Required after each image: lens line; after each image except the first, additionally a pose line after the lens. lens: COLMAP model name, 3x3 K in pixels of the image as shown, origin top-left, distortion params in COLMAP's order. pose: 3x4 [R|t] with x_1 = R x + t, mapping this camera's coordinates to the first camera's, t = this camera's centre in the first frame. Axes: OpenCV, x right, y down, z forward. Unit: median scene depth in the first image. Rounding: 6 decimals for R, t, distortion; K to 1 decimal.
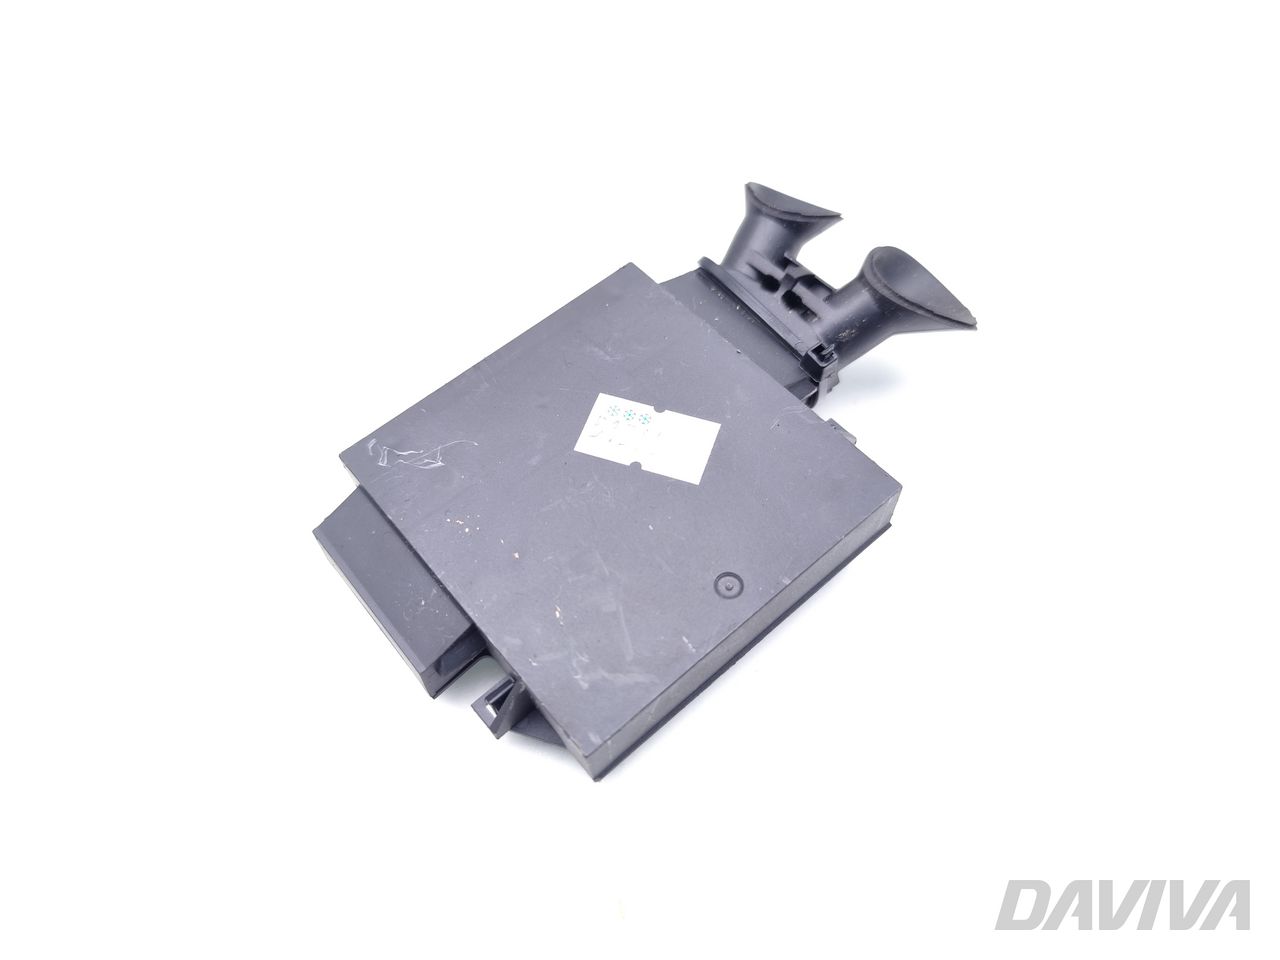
lens RADIAL K [[919.0, 0, 640.0], [0, 919.0, 480.0], [0, 0, 1]] dist [0.001664, -0.000607]
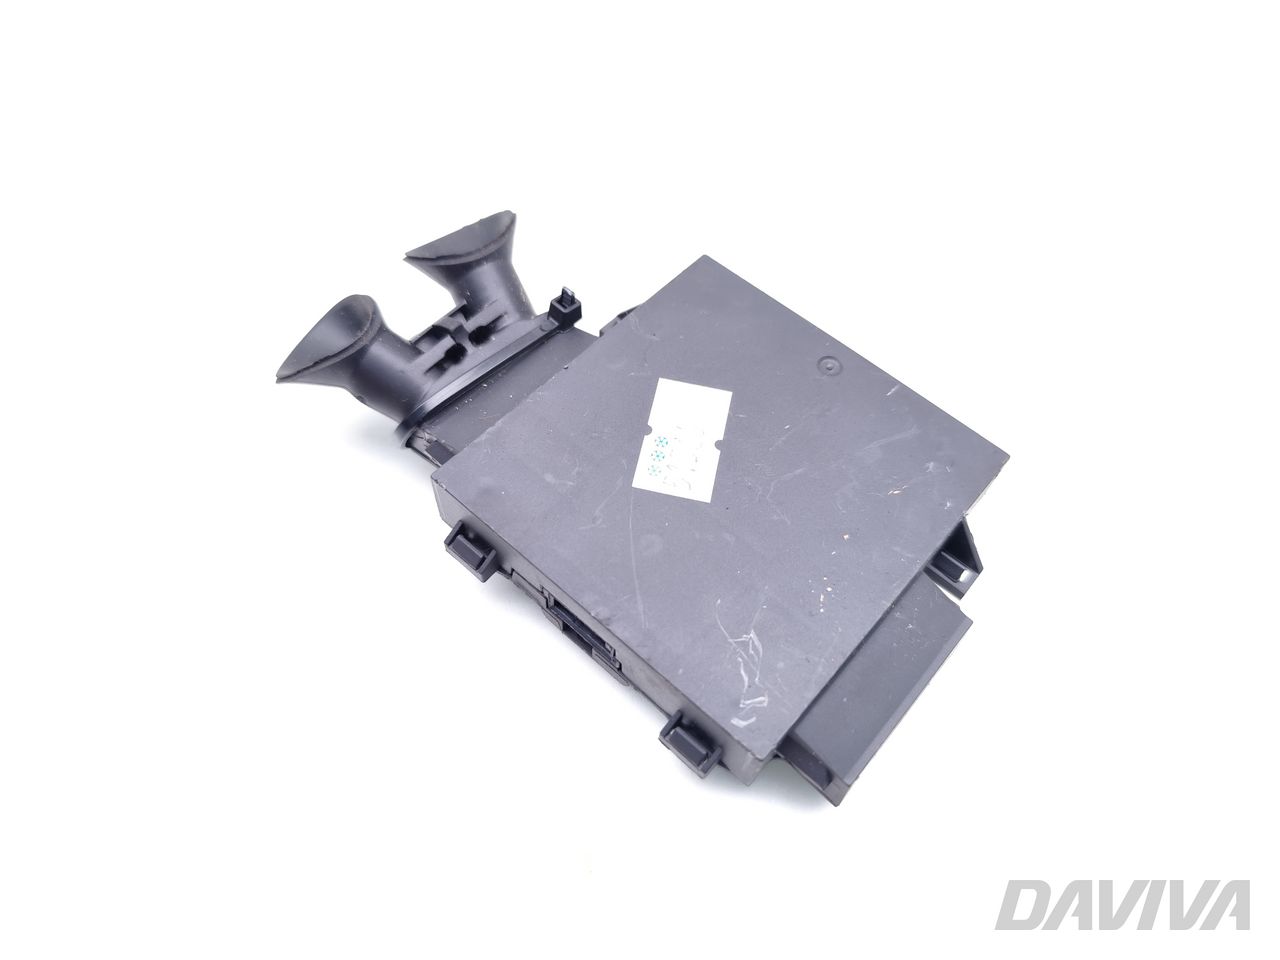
lens RADIAL K [[919.0, 0, 640.0], [0, 919.0, 480.0], [0, 0, 1]] dist [0.001664, -0.000607]
pose [[-0.141899, -0.812366, 0.565620, -0.553109], [0.824551, 0.219155, 0.521619, -0.564209], [-0.547704, 0.540400, 0.638740, 0.427266]]
